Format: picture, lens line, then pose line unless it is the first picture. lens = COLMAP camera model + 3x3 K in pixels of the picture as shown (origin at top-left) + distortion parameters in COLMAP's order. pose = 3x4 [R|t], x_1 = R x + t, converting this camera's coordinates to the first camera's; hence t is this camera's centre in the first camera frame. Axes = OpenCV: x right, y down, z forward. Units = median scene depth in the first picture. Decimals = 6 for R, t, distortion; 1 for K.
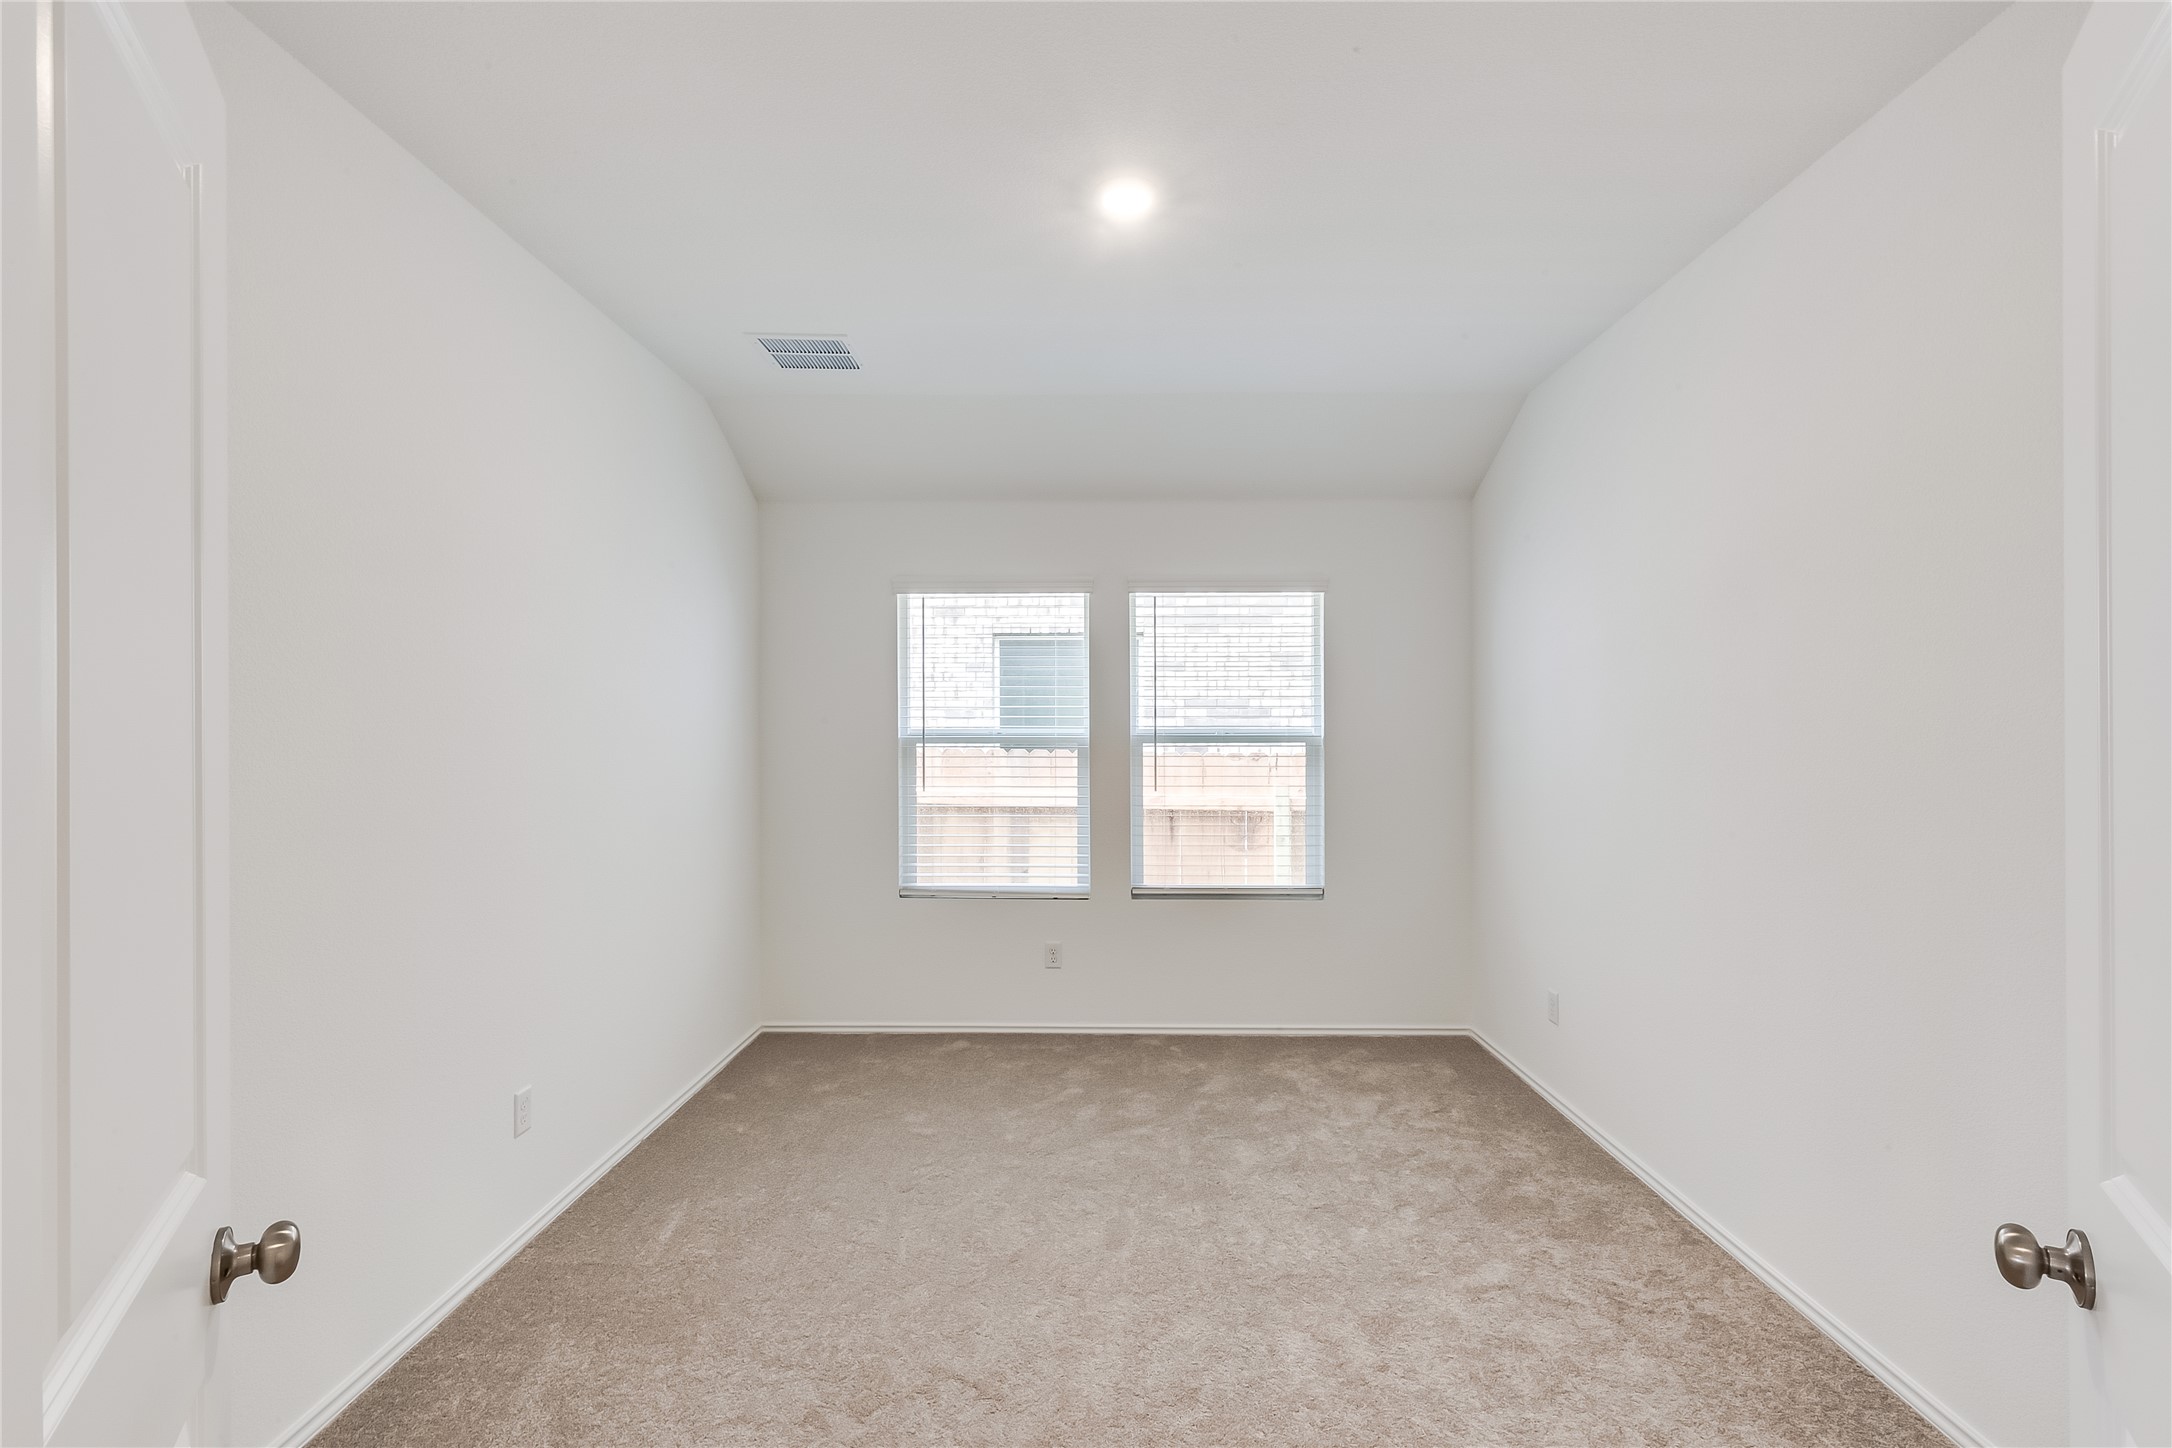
lens RADIAL K [[988.7, 0, 1093.0], [0, 988.7, 709.4], [0, 0, 1]] dist [0.002264, -0.000235]
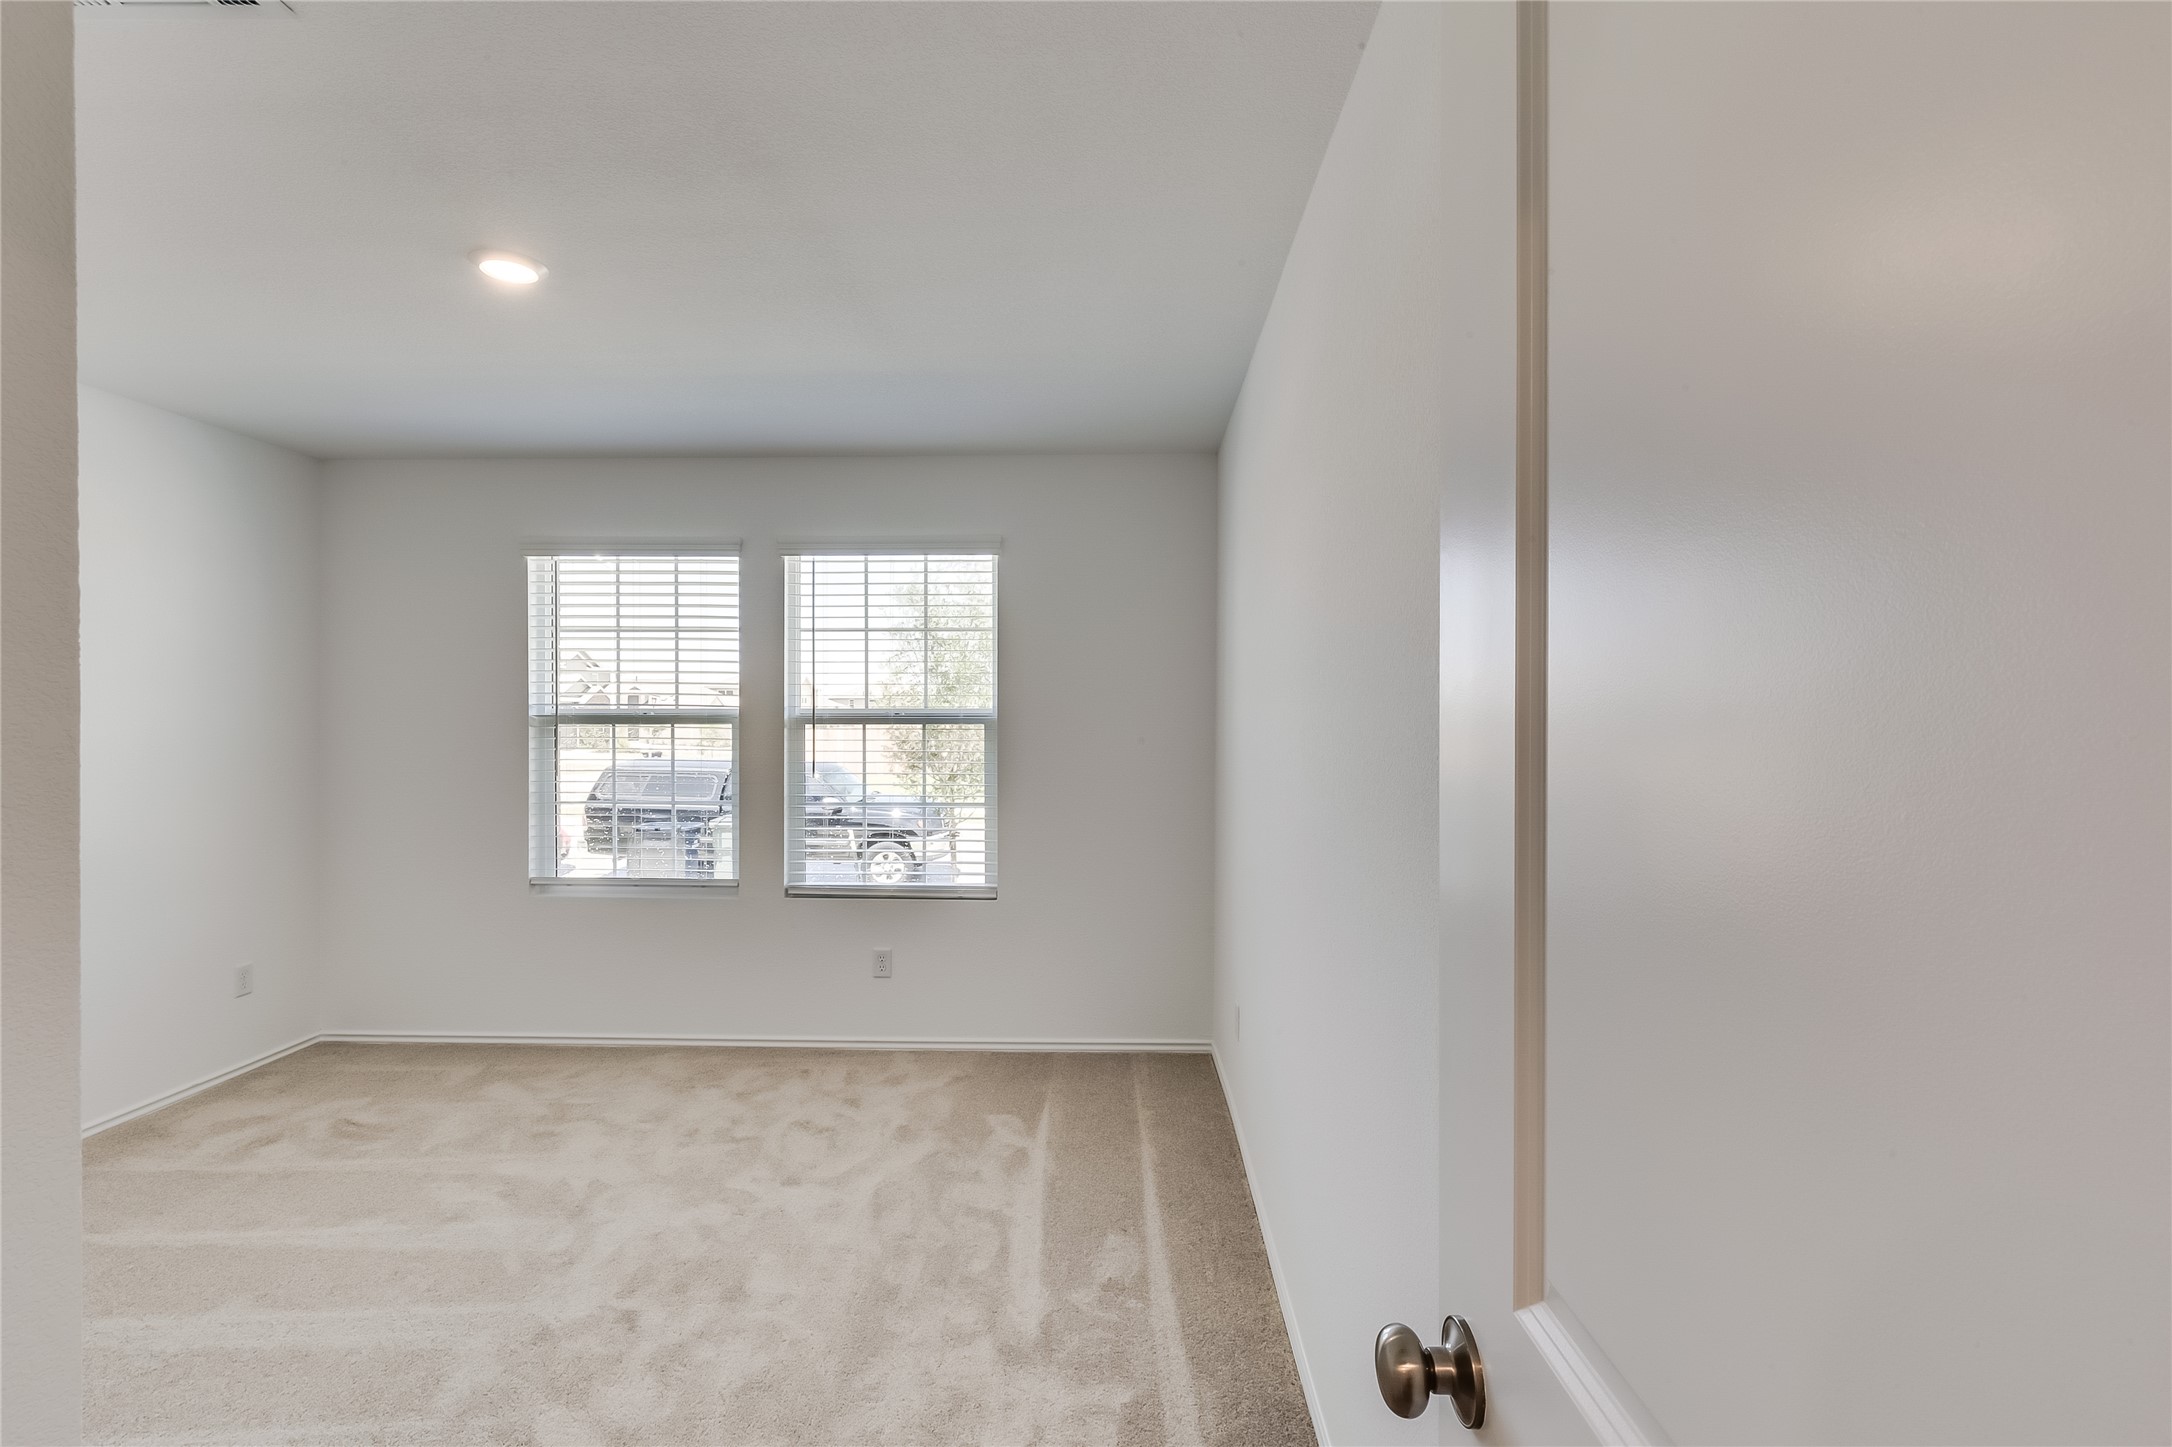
lens RADIAL K [[1119.8, 0, 1083.4], [0, 1119.8, 716.5], [0, 0, 1]] dist [-0.004548, -0.000214]
pose [[0.999837, 0.002317, -0.017895, 0.318481], [-0.001848, 0.999654, 0.026221, -0.000274], [0.017949, -0.026184, 0.999496, -0.005862]]
